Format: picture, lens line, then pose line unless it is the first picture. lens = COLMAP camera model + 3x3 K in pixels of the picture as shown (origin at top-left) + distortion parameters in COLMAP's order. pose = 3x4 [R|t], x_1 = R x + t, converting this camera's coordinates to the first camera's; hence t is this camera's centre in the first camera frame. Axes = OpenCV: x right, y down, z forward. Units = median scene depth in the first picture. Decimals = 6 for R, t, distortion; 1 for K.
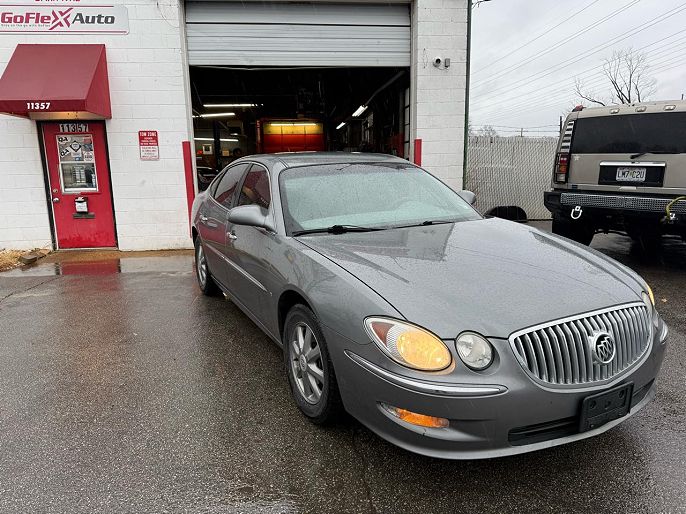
lens RADIAL K [[488.3, 0, 343.5], [0, 488.3, 258.2], [0, 0, 1]] dist [0.001950, -0.026506]
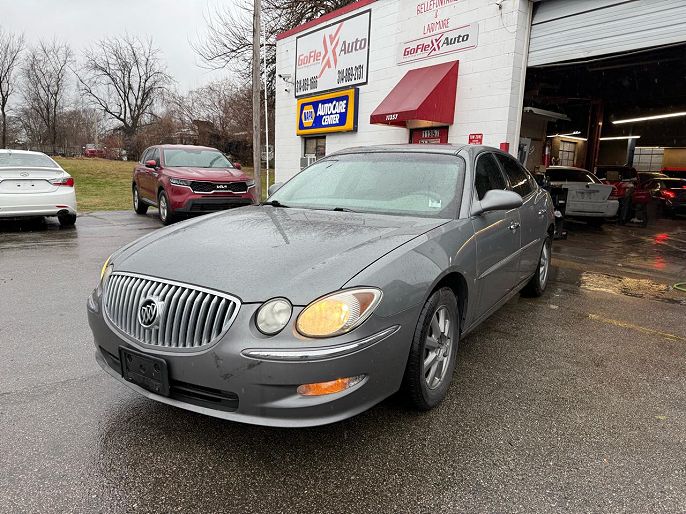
lens RADIAL K [[488.3, 0, 340.3], [0, 488.3, 257.3], [0, 0, 1]] dist [0.001950, -0.026506]
pose [[0.497258, 0.174030, -0.849969, 0.437669], [-0.196045, 0.976876, 0.085321, -0.026388], [0.845163, 0.124206, 0.519878, 0.218634]]
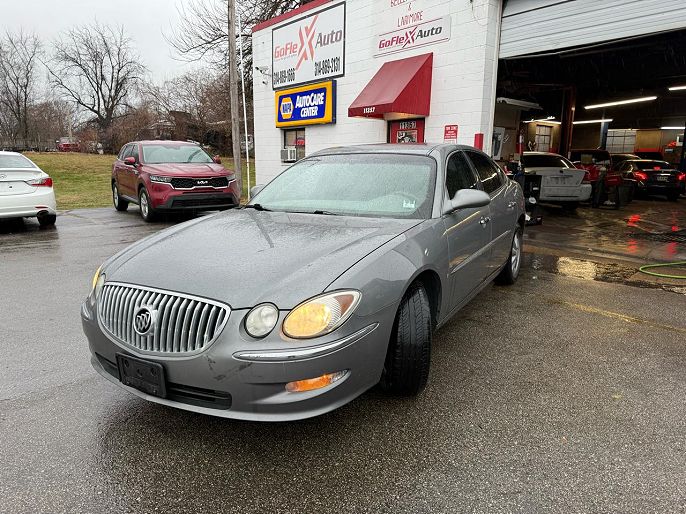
lens RADIAL K [[488.3, 0, 343.2], [0, 488.3, 255.5], [0, 0, 1]] dist [0.001950, -0.026506]
pose [[0.536040, 0.175873, -0.825669, 0.456872], [-0.167791, 0.980741, 0.099971, -0.039966], [0.827349, 0.084952, 0.555226, 0.206713]]
